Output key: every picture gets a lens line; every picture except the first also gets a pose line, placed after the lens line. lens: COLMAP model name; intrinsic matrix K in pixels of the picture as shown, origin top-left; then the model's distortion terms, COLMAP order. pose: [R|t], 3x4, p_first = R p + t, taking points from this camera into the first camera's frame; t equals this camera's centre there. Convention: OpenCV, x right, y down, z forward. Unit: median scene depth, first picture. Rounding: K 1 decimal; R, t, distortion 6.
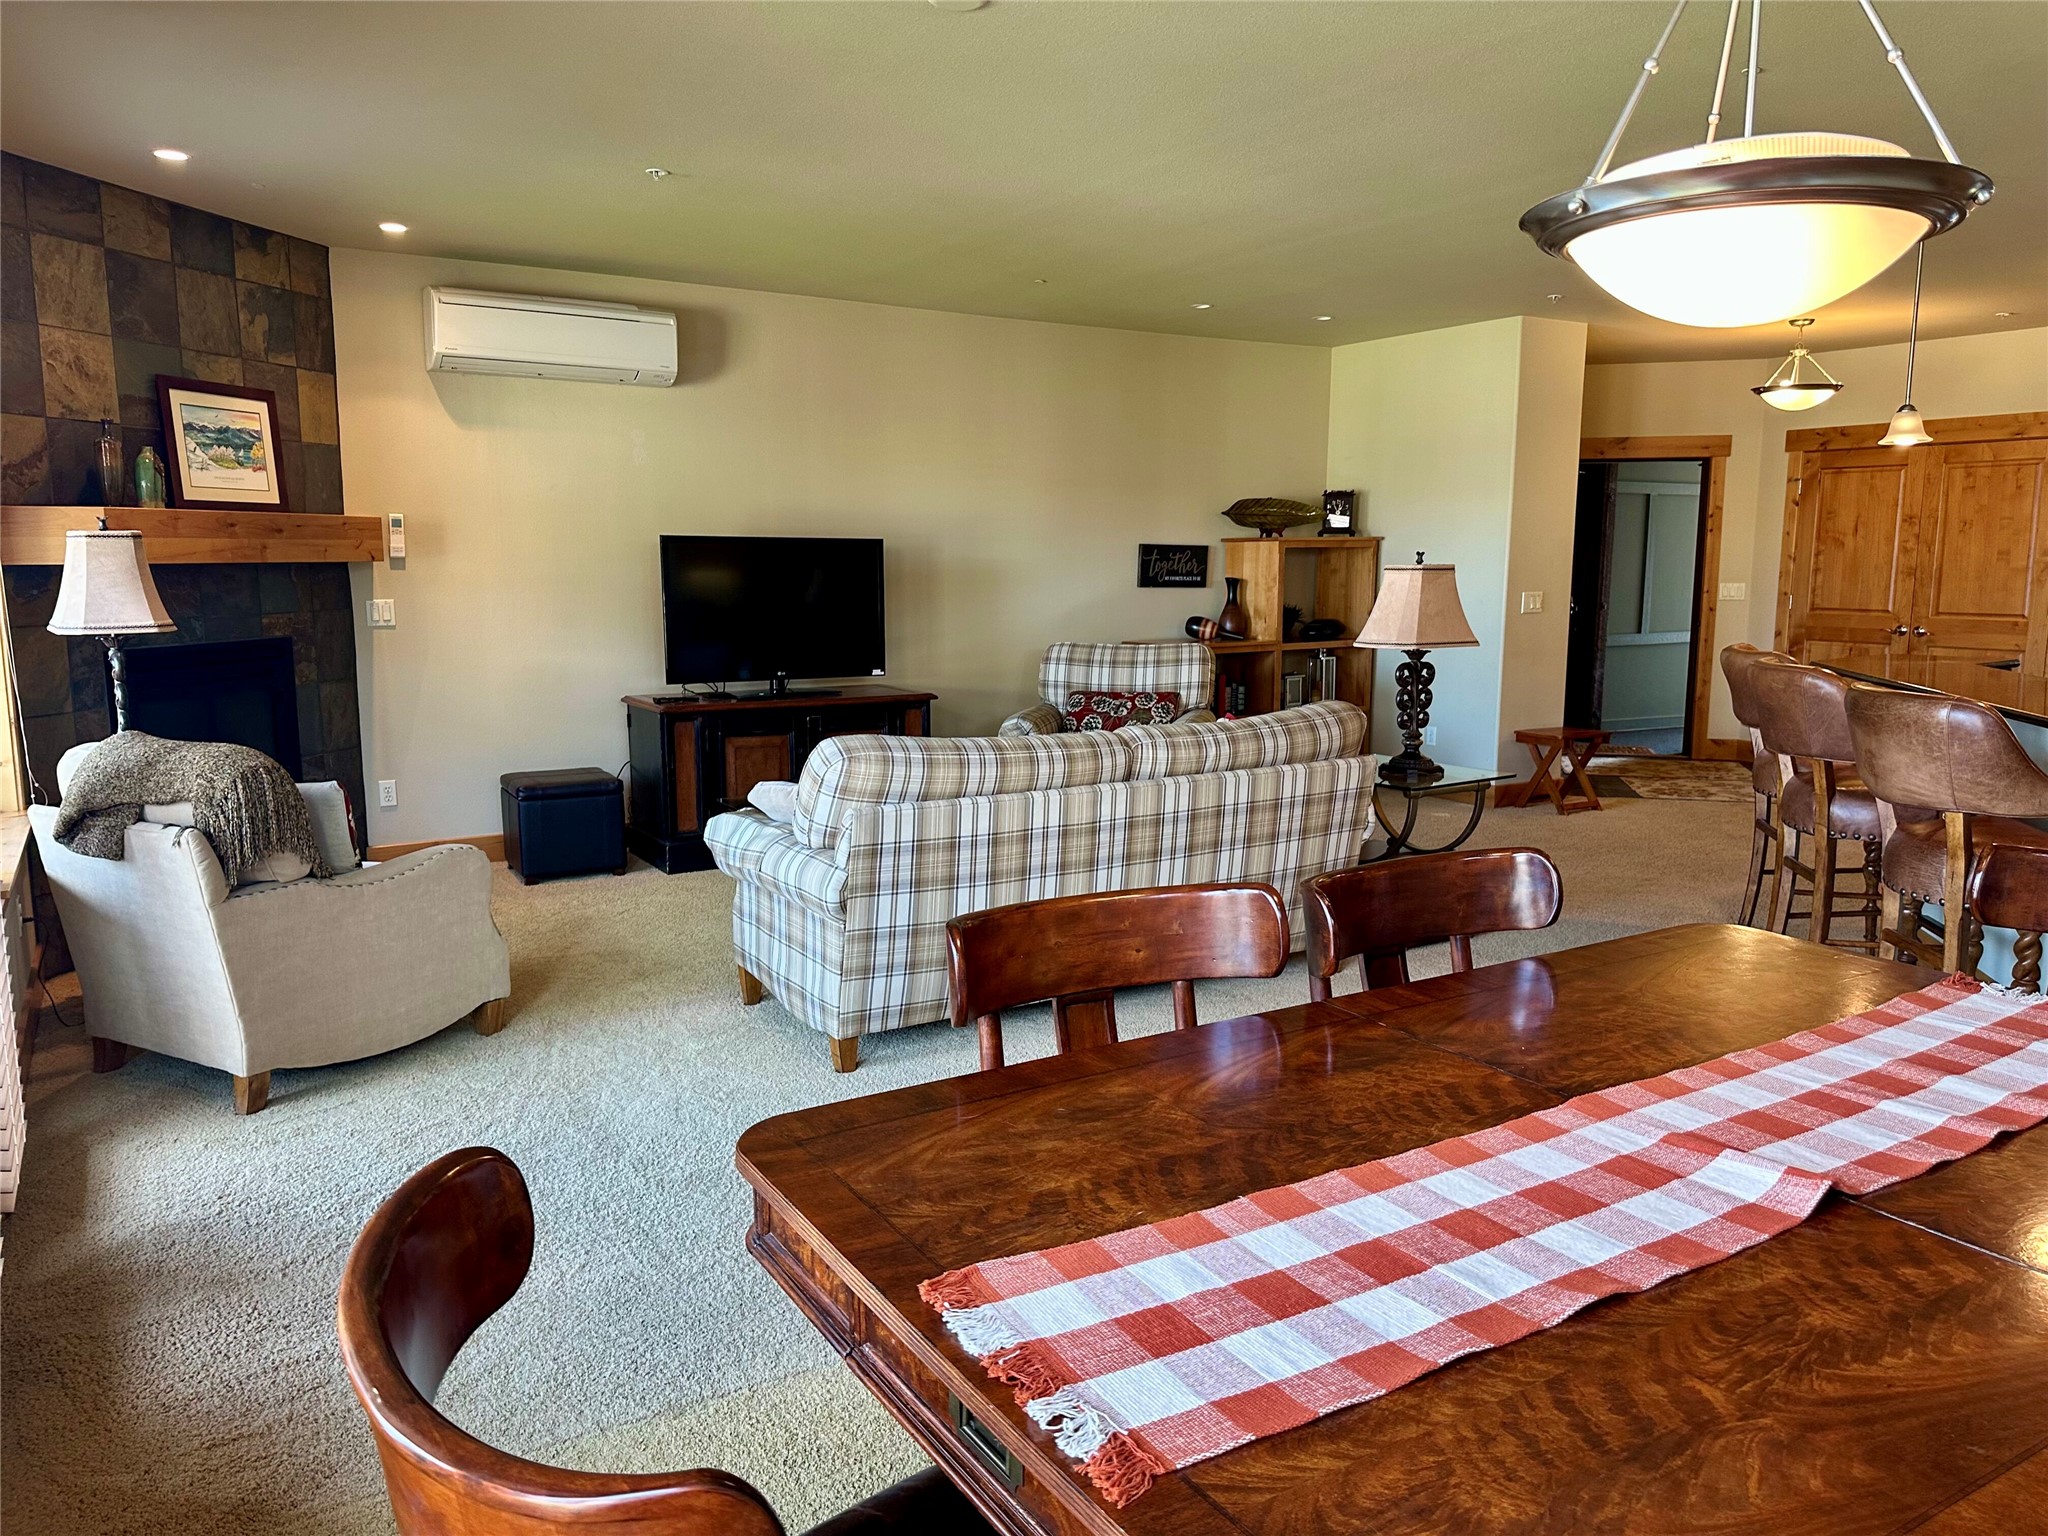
lens RADIAL K [[1444.0, 0, 1024.0], [0, 1444.0, 768.0], [0, 0, 1]] dist [0.062105, -0.072155]
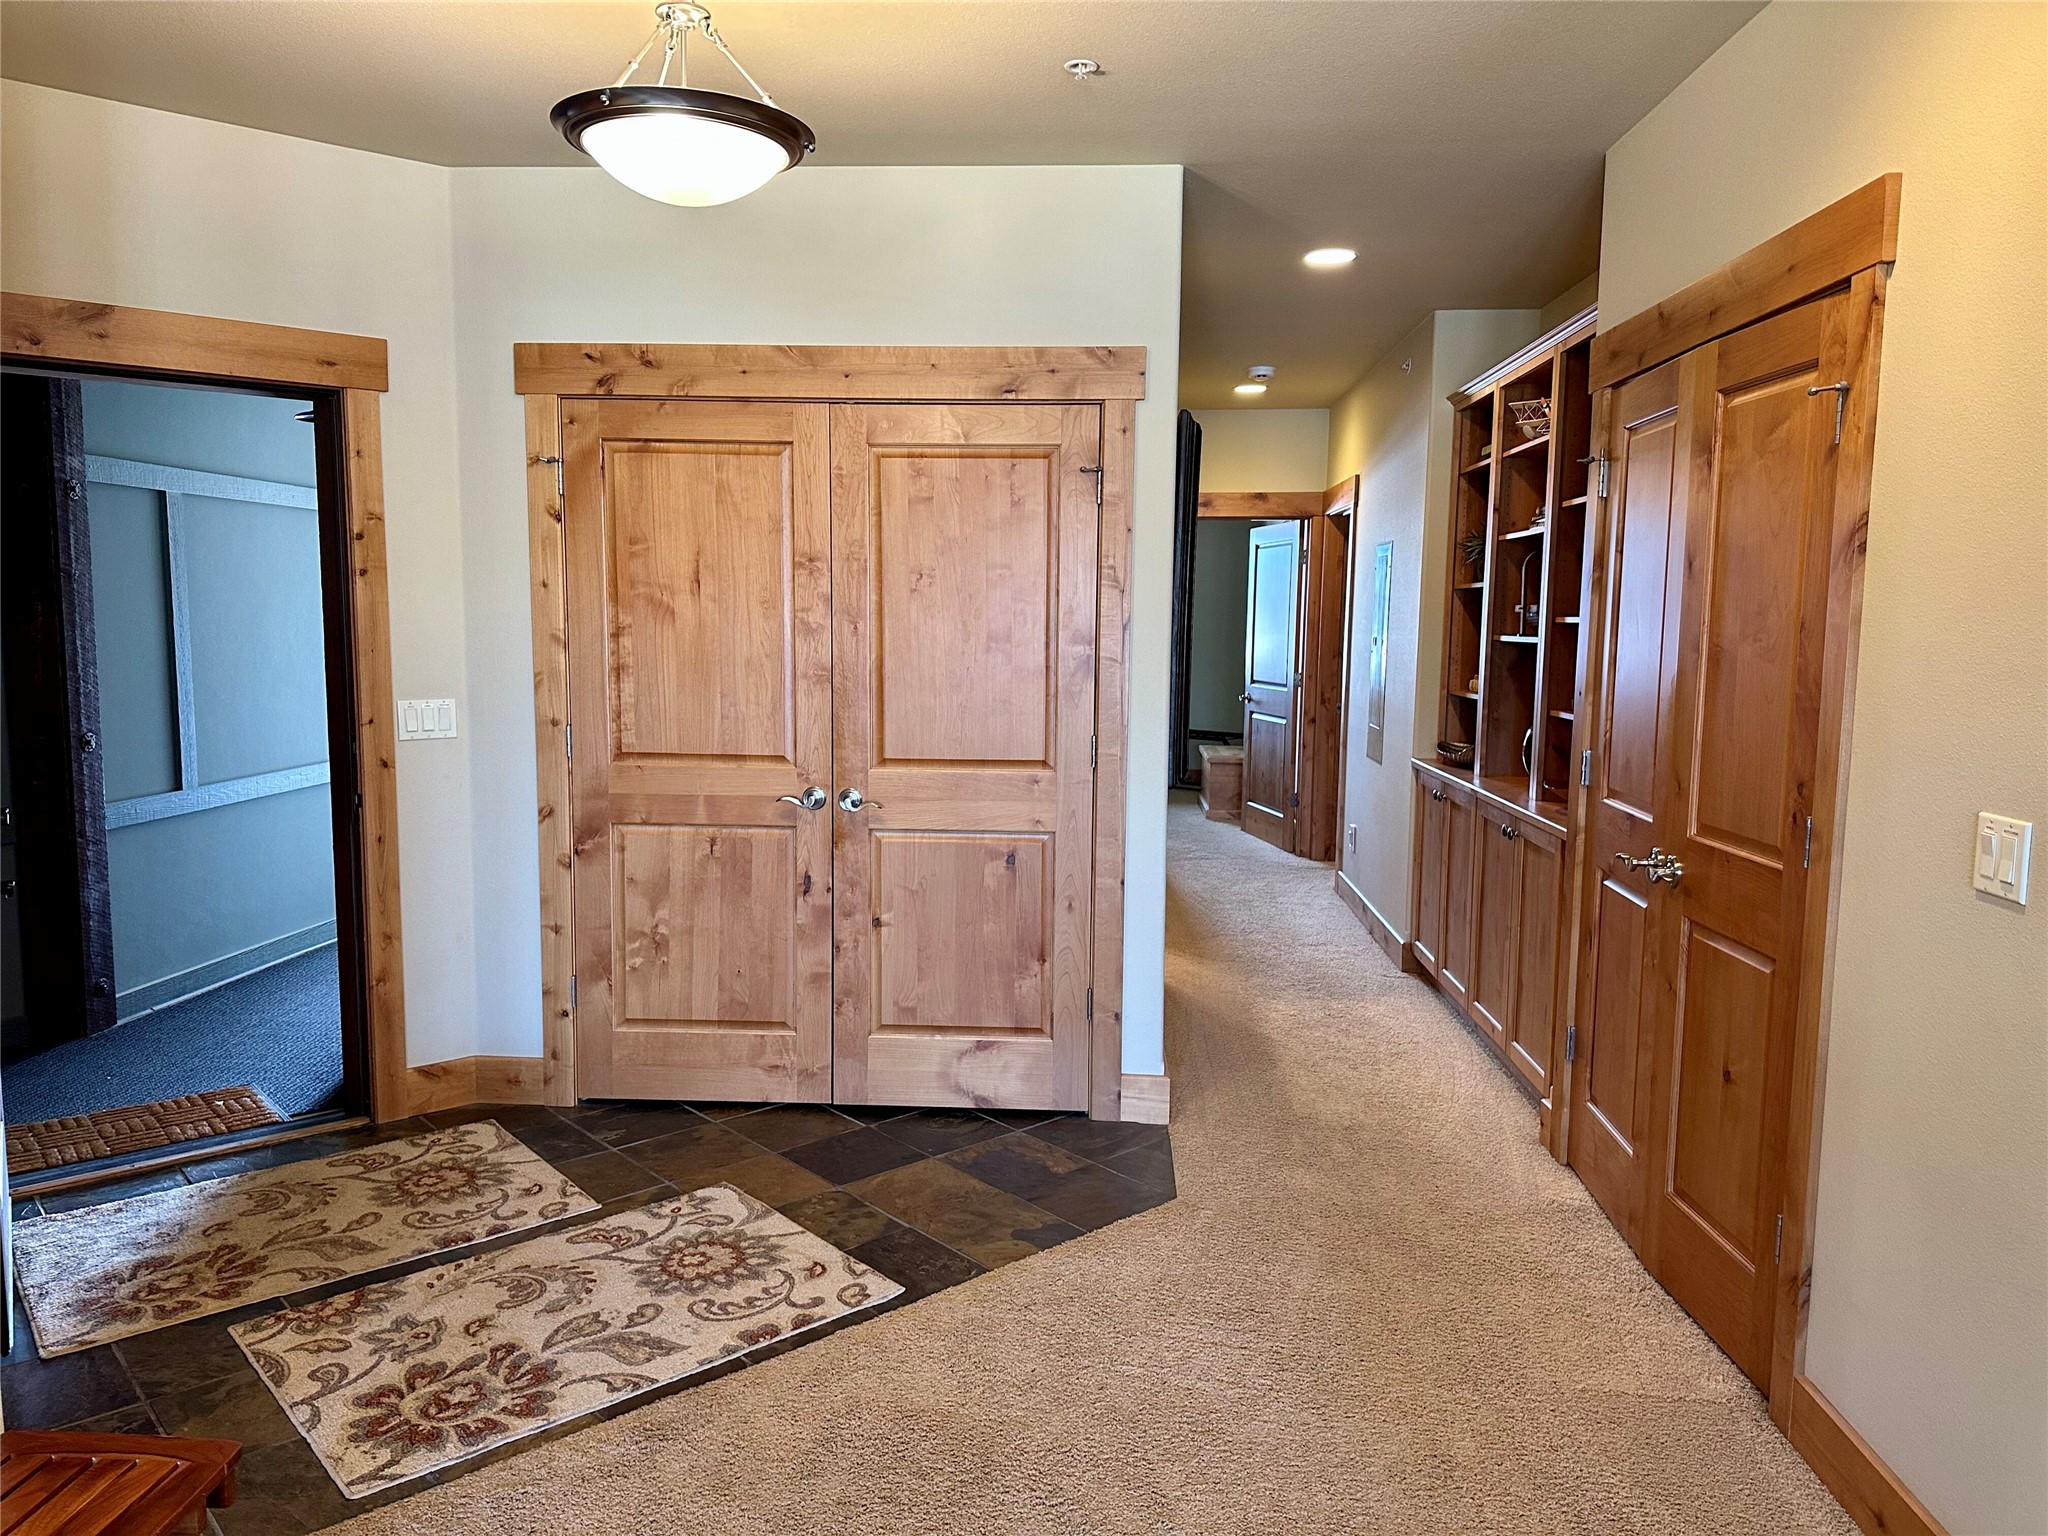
lens RADIAL K [[1429.0, 0, 1026.8], [0, 1429.0, 780.2], [0, 0, 1]] dist [0.159539, -0.249631]
pose [[0.576196, -0.087117, 0.812655, 0.390843], [0.107491, 0.993744, 0.030316, -0.157301], [-0.810212, 0.069885, 0.581956, 0.997513]]
